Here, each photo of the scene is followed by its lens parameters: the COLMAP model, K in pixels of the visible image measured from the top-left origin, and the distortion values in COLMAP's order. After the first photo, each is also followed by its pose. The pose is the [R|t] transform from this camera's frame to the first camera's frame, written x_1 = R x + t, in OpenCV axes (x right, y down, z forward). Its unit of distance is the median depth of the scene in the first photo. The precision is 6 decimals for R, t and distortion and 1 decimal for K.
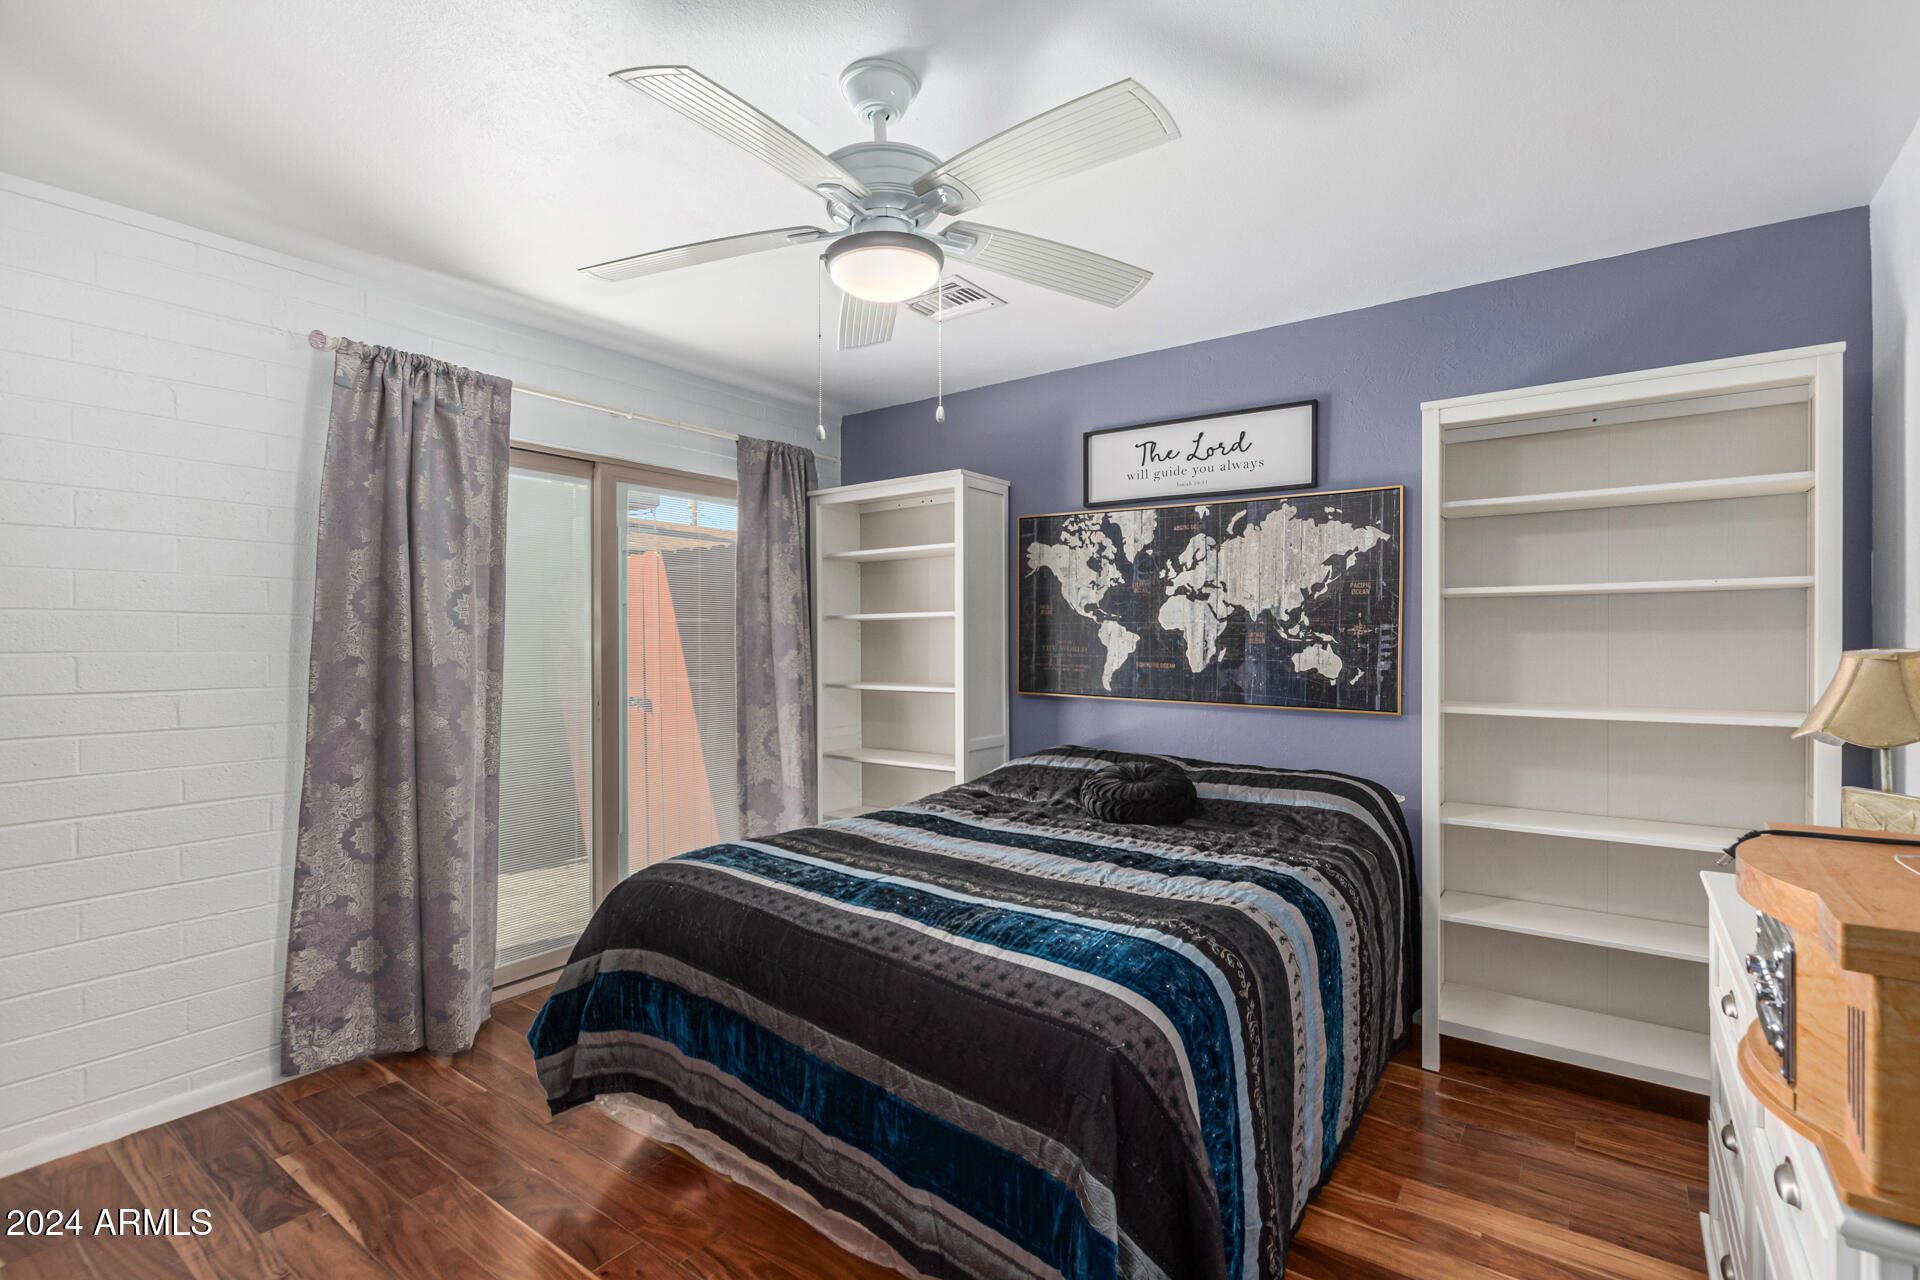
lens RADIAL K [[851.3, 0, 960.0], [0, 851.3, 640.0], [0, 0, 1]] dist [0.001578, 0.000303]
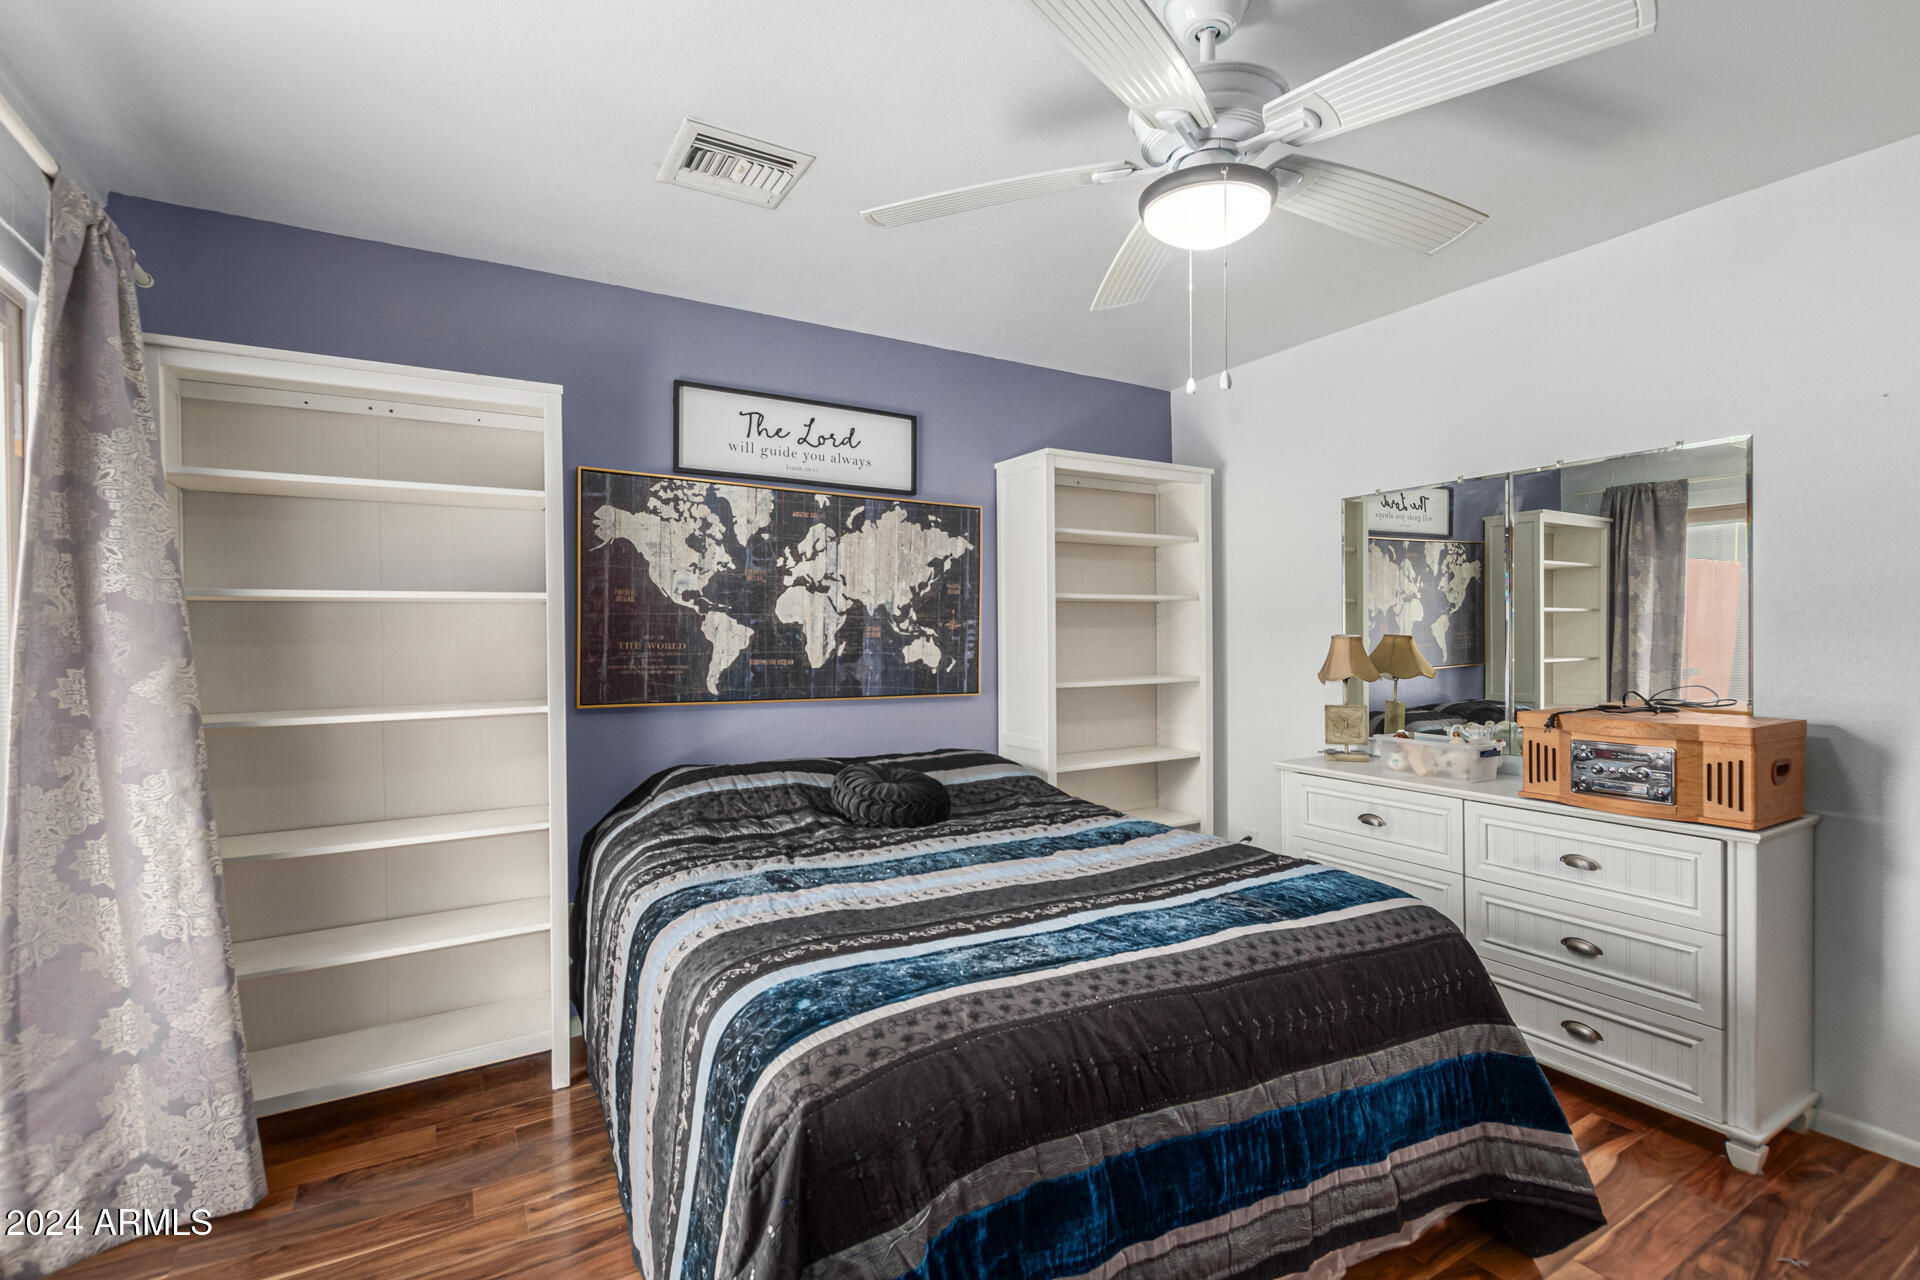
lens RADIAL K [[851.3, 0, 960.0], [0, 851.3, 640.0], [0, 0, 1]] dist [0.001578, 0.000303]
pose [[0.416416, -0.006512, 0.909151, -0.526623], [0.007700, 0.999964, 0.003636, 0.004432], [-0.909142, 0.005486, 0.416451, 0.456078]]
